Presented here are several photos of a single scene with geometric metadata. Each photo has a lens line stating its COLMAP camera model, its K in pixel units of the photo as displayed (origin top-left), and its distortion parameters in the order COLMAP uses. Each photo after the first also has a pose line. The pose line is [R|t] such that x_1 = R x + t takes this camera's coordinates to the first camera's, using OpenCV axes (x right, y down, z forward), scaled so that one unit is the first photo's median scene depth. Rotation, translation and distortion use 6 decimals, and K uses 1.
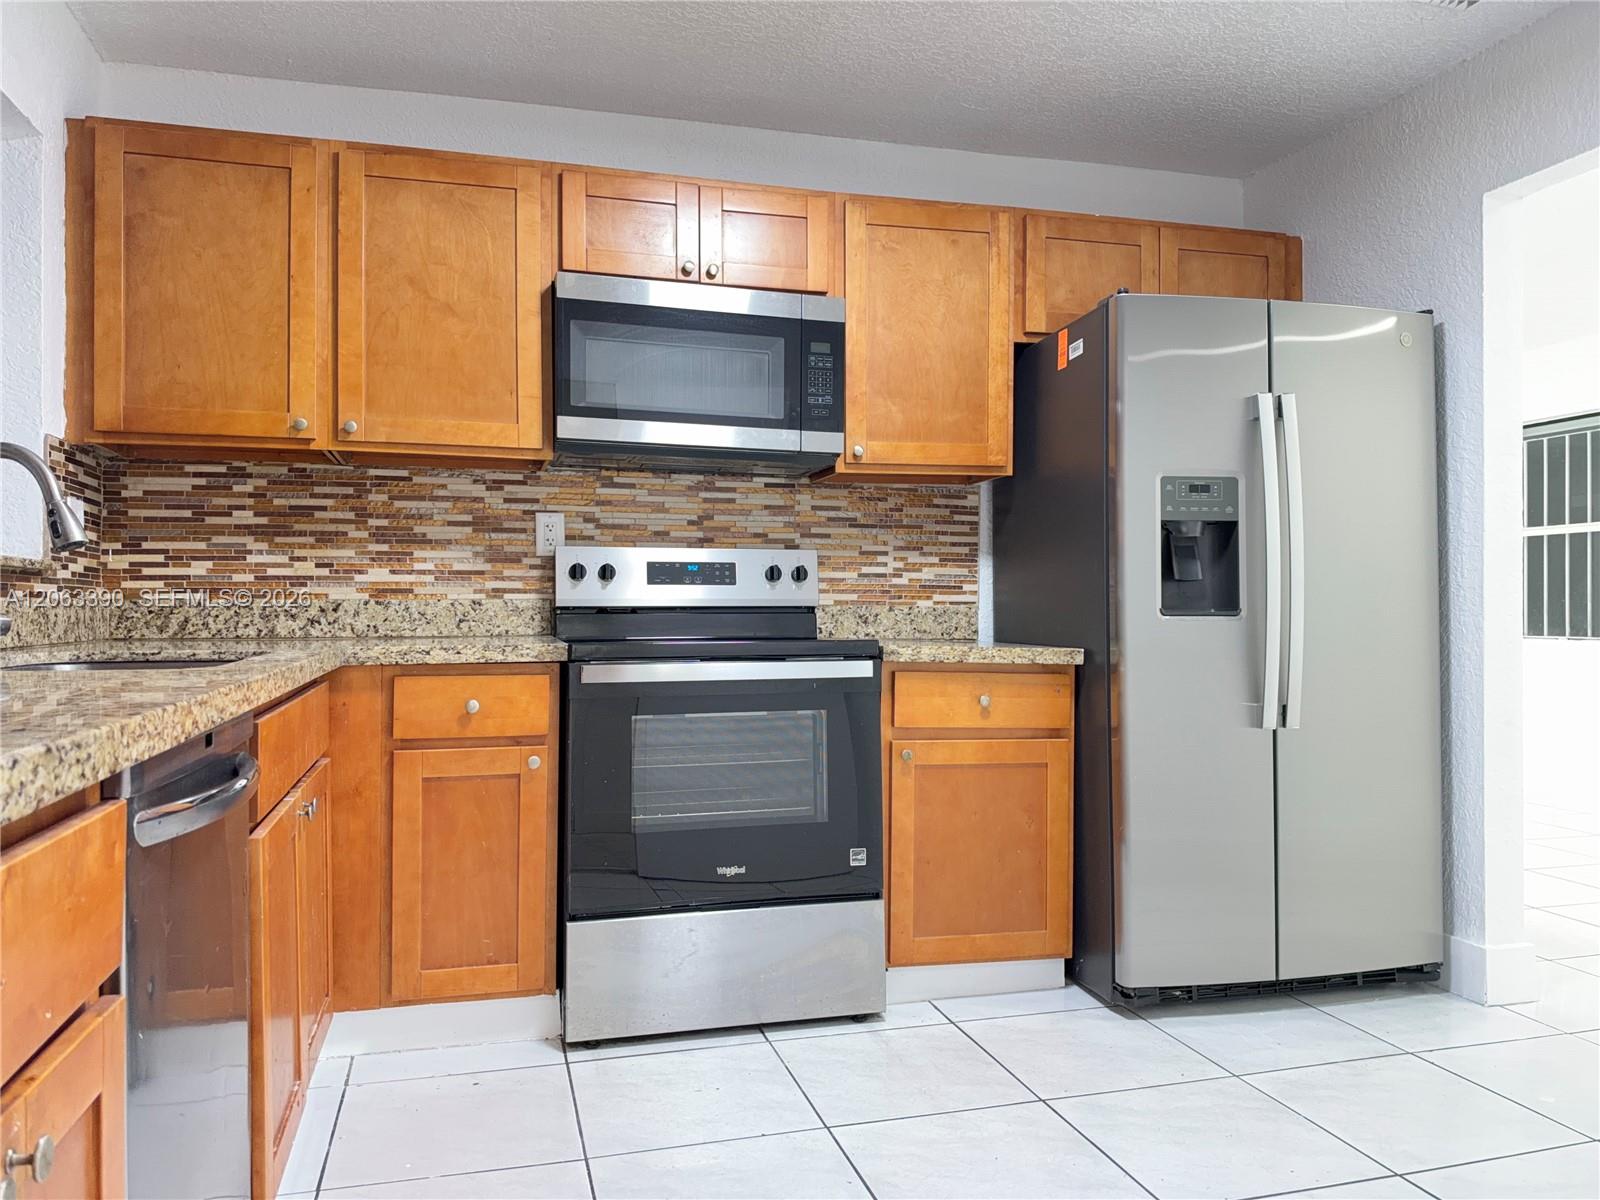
lens RADIAL K [[1168.2, 0, 796.1], [0, 1168.2, 601.4], [0, 0, 1]] dist [0.029570, -0.045279]
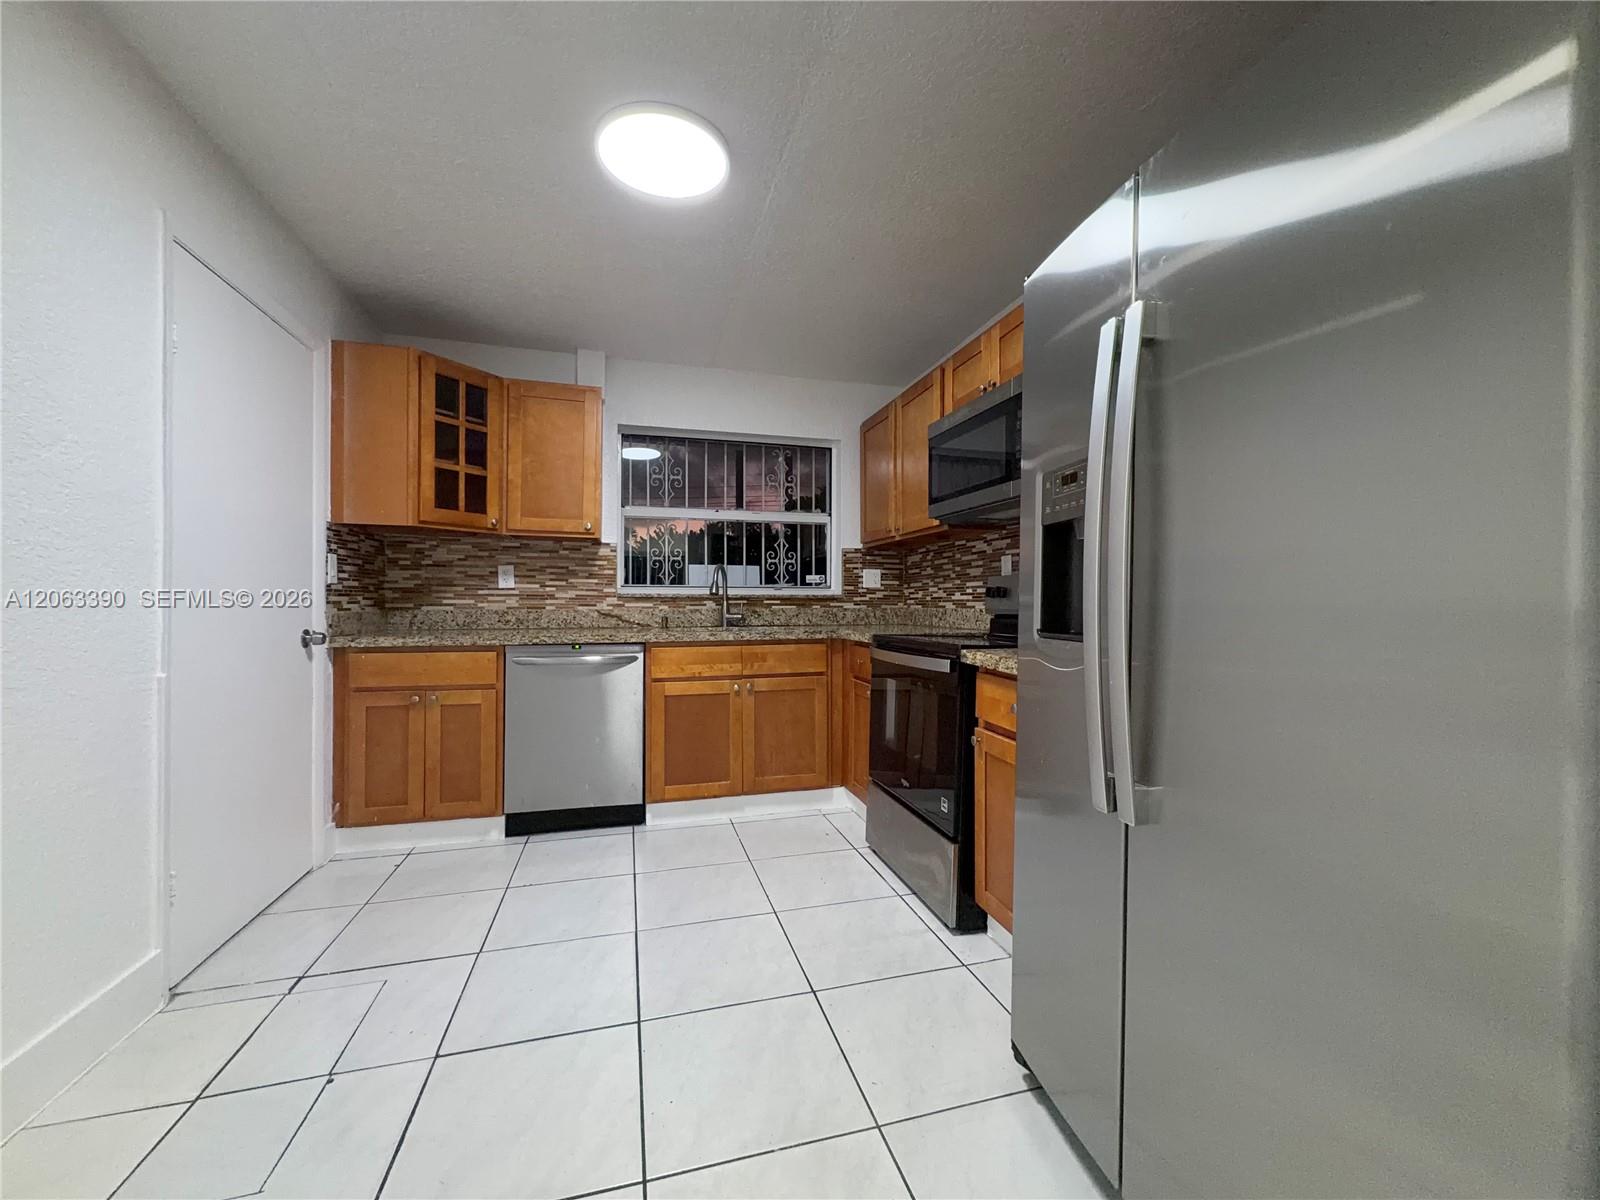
lens RADIAL K [[639.1, 0, 803.2], [0, 639.1, 610.5], [0, 0, 1]] dist [0.000800, 0.000510]
pose [[-0.002295, 0.012607, -0.999918, 0.700399], [0.005600, 0.999905, 0.012594, -0.013463], [0.999982, -0.005571, -0.002365, 0.746509]]
